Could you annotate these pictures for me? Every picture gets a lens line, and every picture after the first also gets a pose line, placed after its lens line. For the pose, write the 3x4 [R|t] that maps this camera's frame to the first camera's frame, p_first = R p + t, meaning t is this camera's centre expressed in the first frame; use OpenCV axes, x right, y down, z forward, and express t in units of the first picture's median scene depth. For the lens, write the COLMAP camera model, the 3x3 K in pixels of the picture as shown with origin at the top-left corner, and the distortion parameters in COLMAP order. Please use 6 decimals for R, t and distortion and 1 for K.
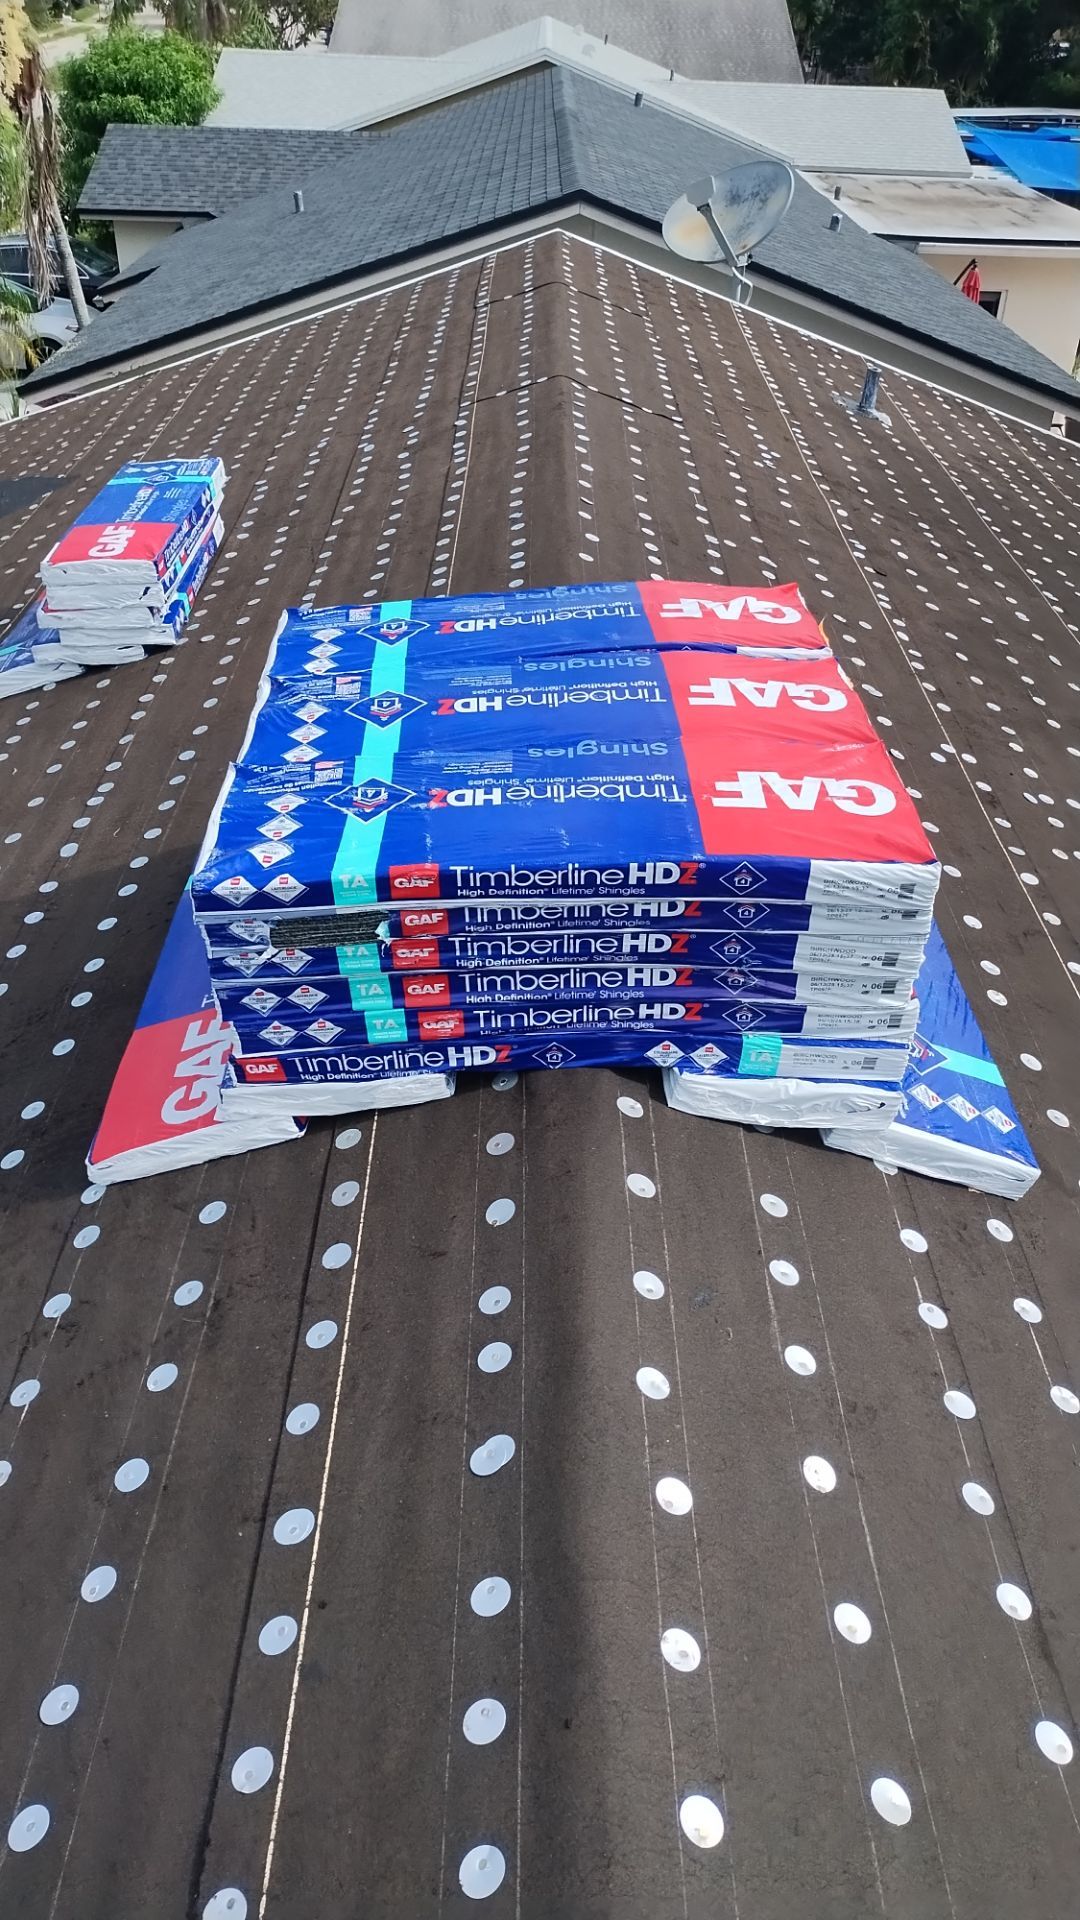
lens RADIAL K [[1262.0, 0, 540.0], [0, 1262.0, 960.0], [0, 0, 1]] dist [0.002457, -0.055119]
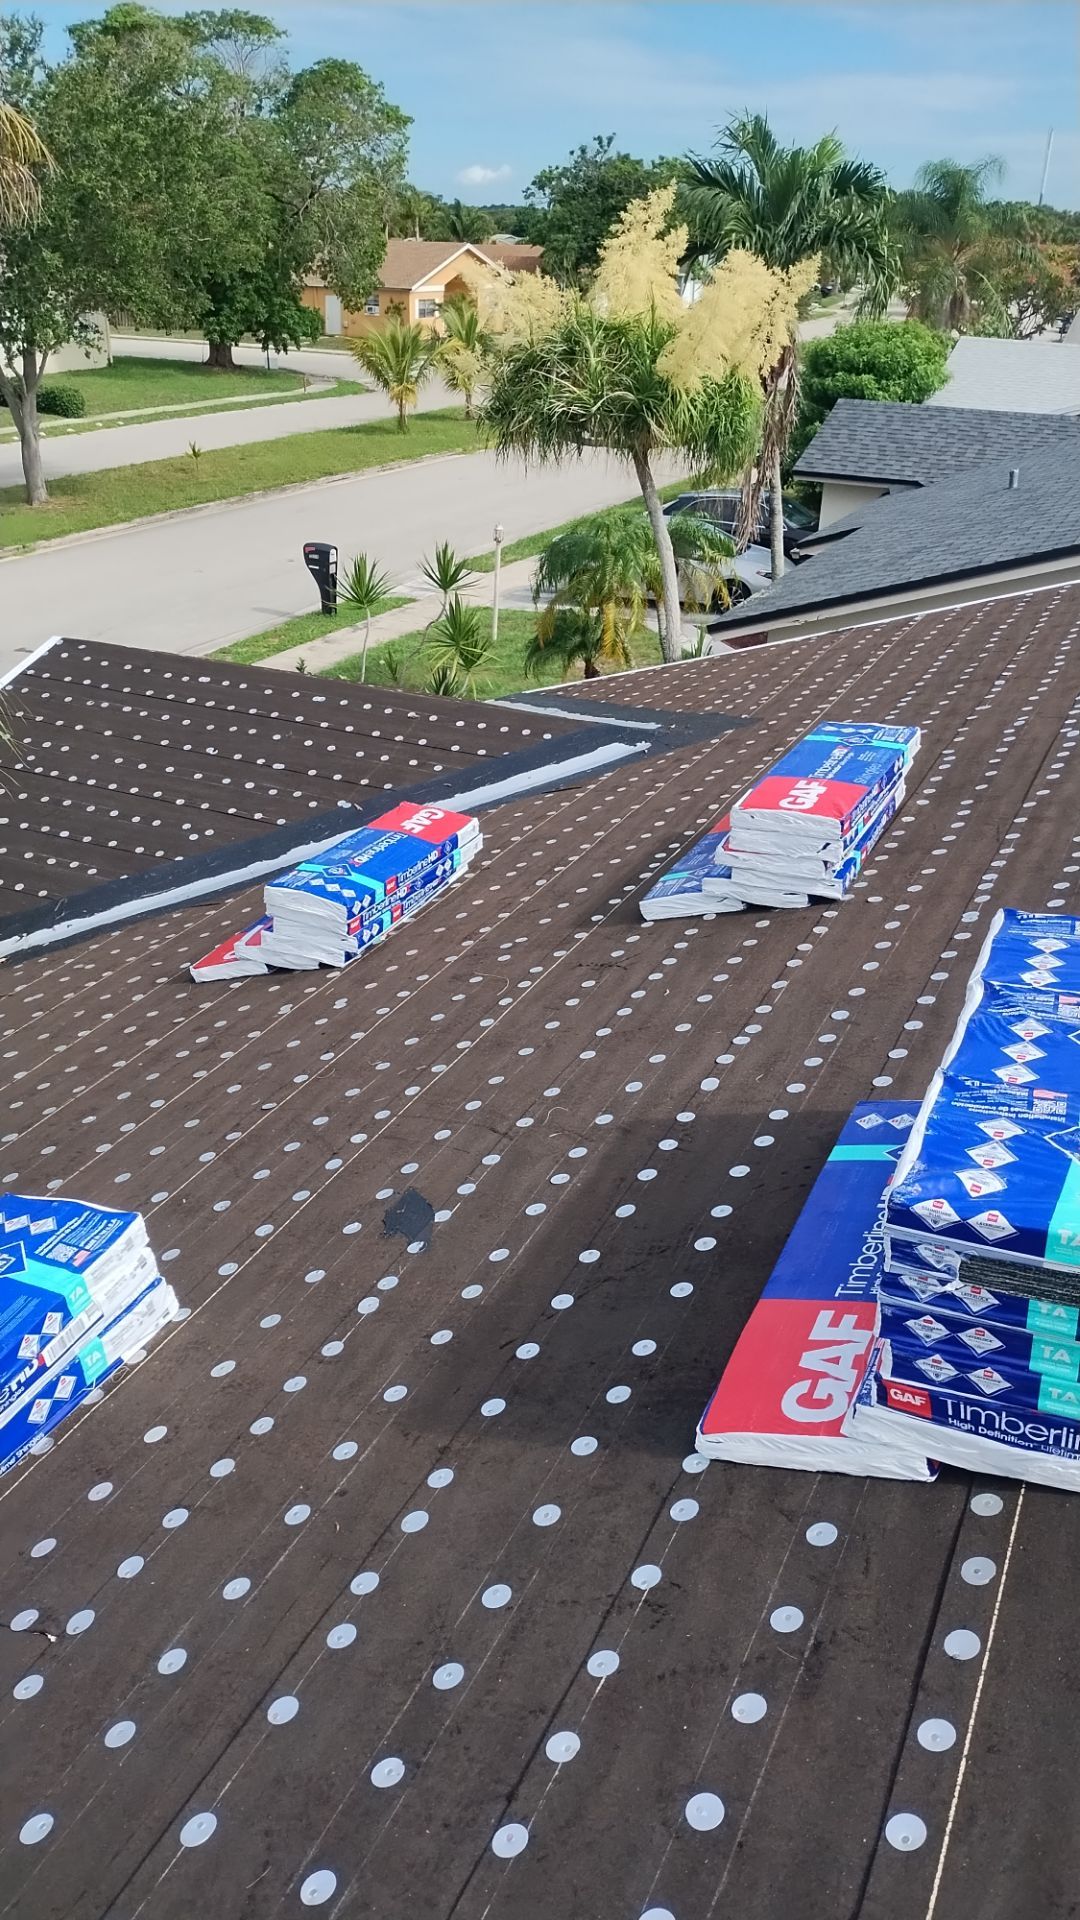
lens RADIAL K [[1262.0, 0, 540.0], [0, 1262.0, 960.0], [0, 0, 1]] dist [0.002457, -0.055119]
pose [[0.896618, 0.181079, -0.404087, -0.126845], [-0.243098, 0.964038, -0.107400, -0.051271], [0.370108, 0.194530, 0.908393, -0.005883]]
